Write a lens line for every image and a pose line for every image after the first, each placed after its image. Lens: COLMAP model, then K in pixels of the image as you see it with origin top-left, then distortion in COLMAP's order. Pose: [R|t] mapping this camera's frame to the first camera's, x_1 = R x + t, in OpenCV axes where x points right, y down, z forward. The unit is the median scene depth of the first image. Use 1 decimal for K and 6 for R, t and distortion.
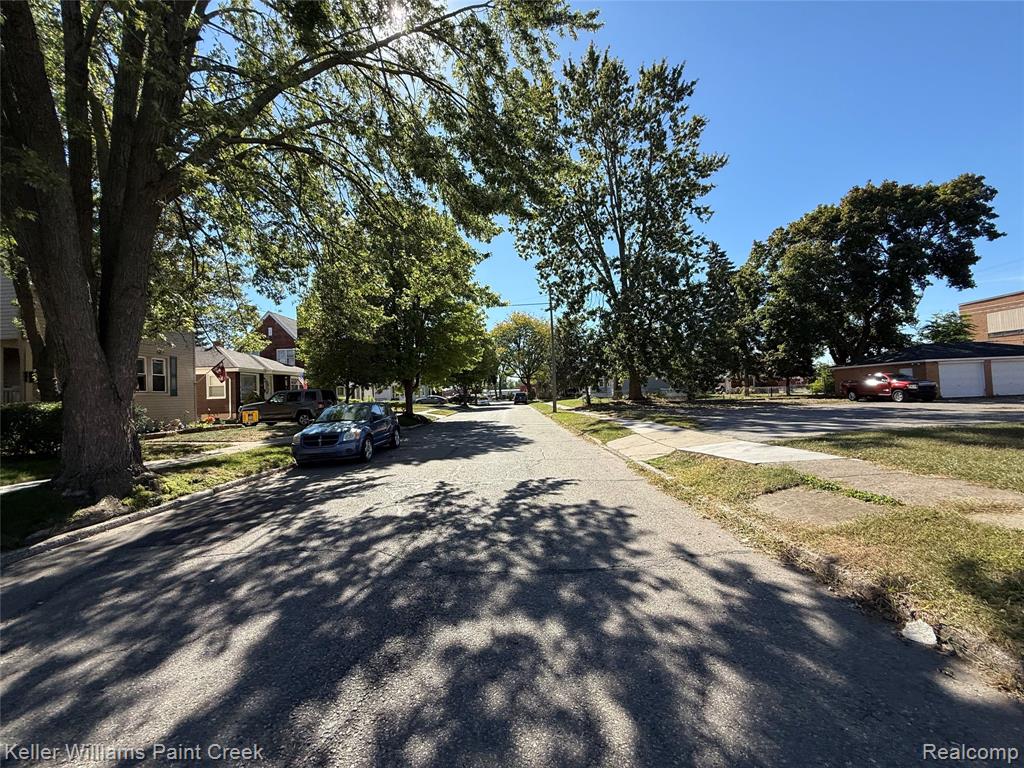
lens RADIAL K [[407.9, 0, 510.4], [0, 407.9, 386.2], [0, 0, 1]] dist [0.000259, -0.000040]
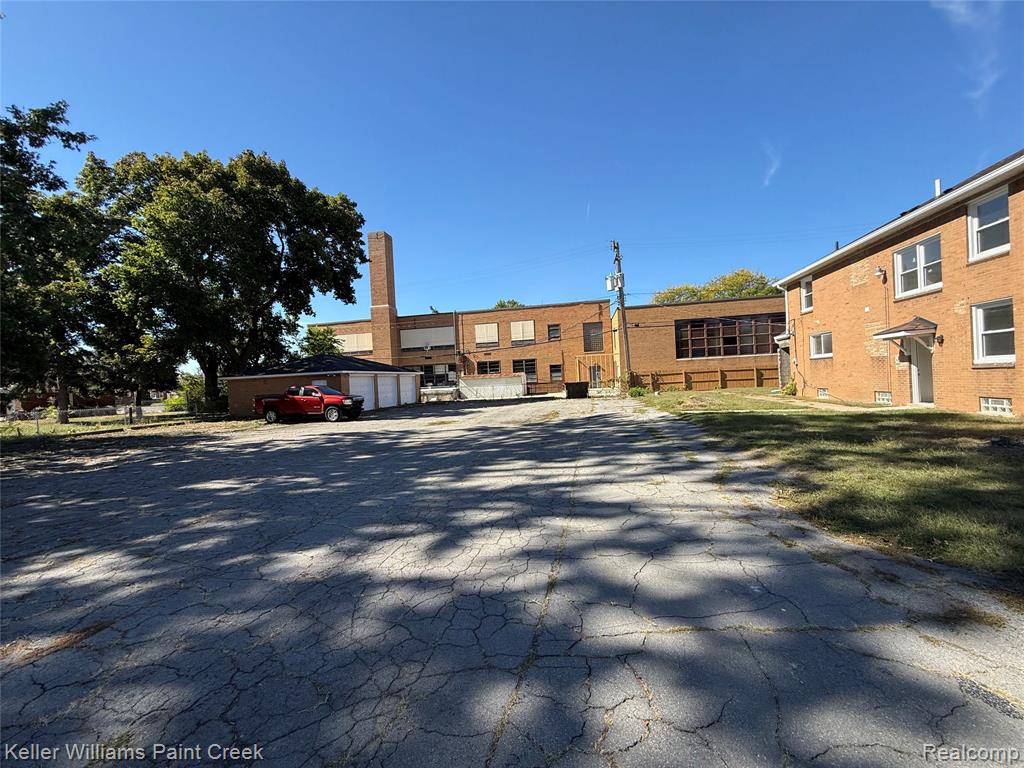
lens RADIAL K [[407.9, 0, 506.6], [0, 407.9, 383.6], [0, 0, 1]] dist [0.000259, -0.000040]
pose [[0.177166, 0.020575, 0.983966, 0.192925], [0.020747, 0.999481, -0.024635, -0.007869], [-0.983962, 0.024779, 0.176648, 0.443317]]
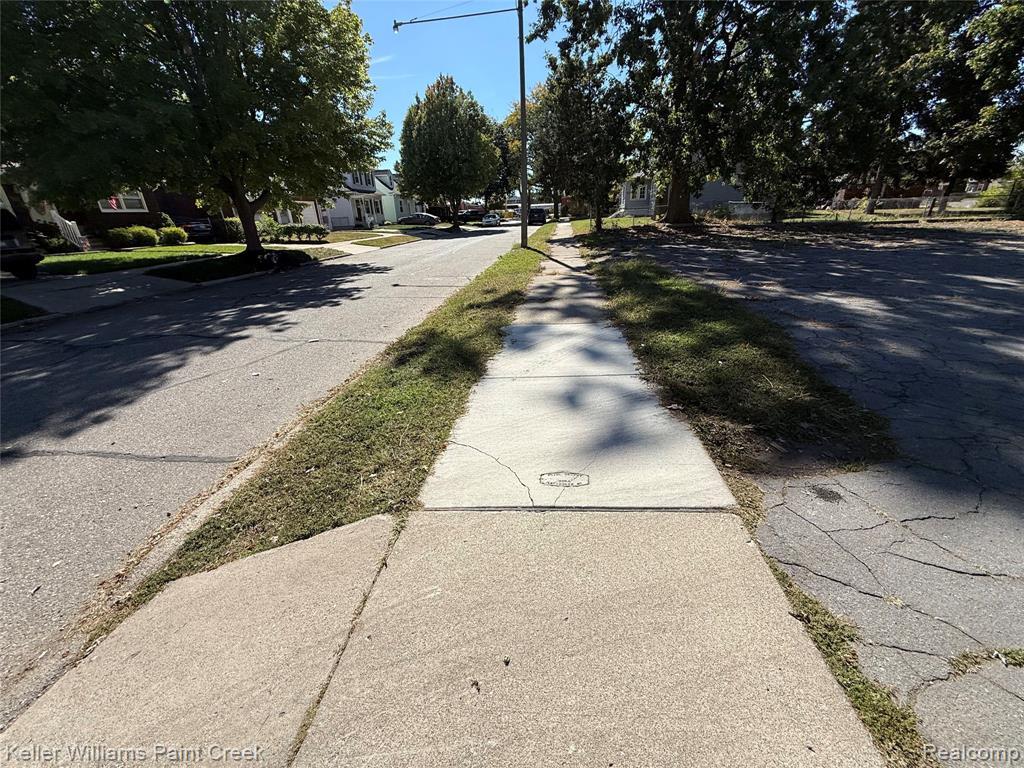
lens RADIAL K [[407.9, 0, 512.5], [0, 407.9, 384.2], [0, 0, 1]] dist [0.000259, -0.000040]
pose [[0.993587, 0.043106, -0.104531, 0.163287], [0.003926, 0.910768, 0.412899, 0.002023], [0.113002, -0.410662, 0.904758, 0.394710]]
